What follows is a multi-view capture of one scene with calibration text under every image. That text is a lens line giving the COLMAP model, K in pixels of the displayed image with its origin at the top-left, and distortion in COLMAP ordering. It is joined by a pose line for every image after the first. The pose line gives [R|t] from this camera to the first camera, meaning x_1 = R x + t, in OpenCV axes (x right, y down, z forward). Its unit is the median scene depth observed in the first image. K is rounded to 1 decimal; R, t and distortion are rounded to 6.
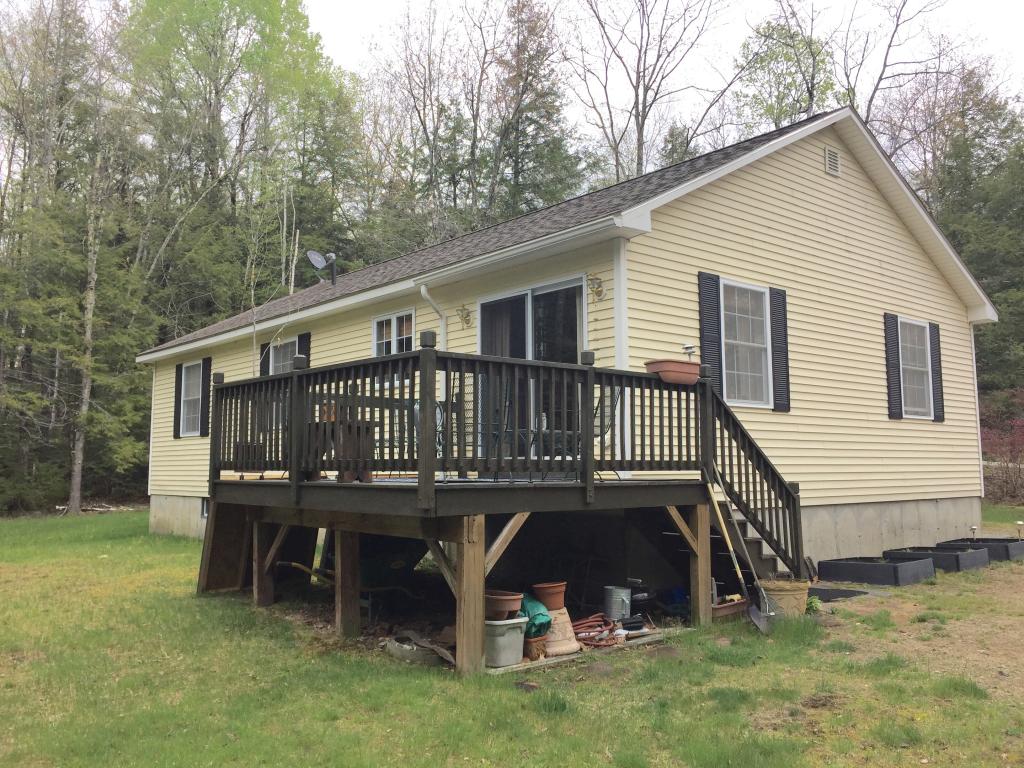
lens RADIAL K [[868.4, 0, 510.6], [0, 868.4, 370.6], [0, 0, 1]] dist [0.070368, -0.090629]
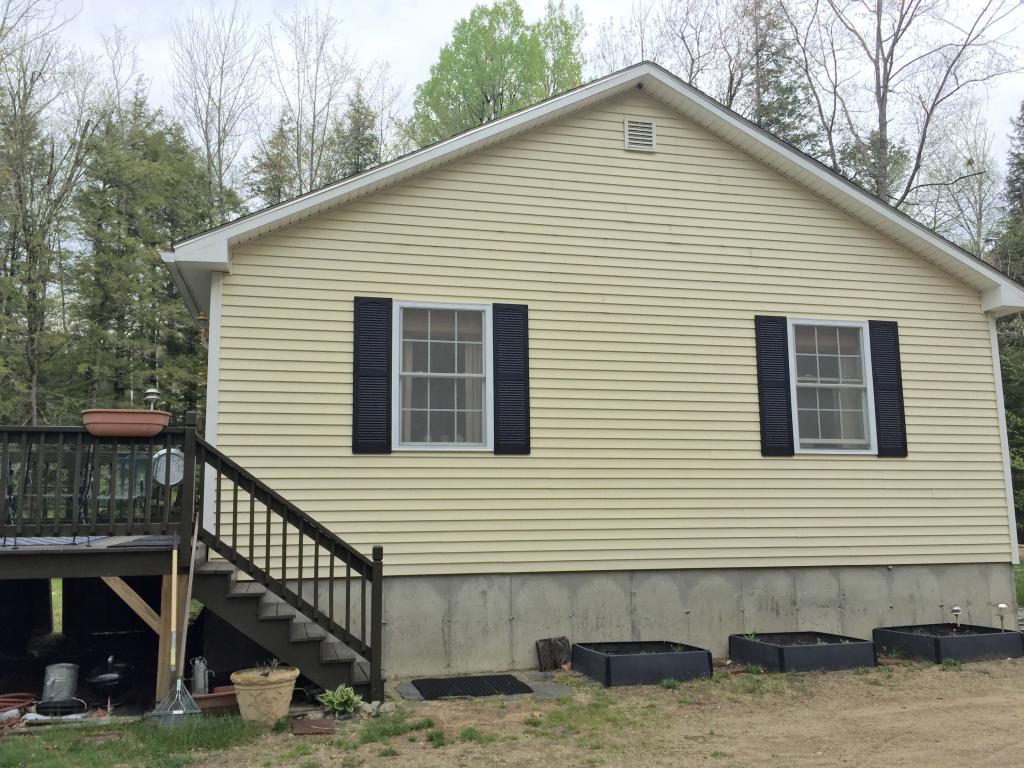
lens RADIAL K [[868.4, 0, 510.6], [0, 868.4, 370.6], [0, 0, 1]] dist [0.070368, -0.090629]
pose [[0.895469, -0.066893, -0.440070, 0.654193], [0.051204, 0.997561, -0.047443, 0.007447], [0.442170, 0.019950, 0.896709, 0.267115]]
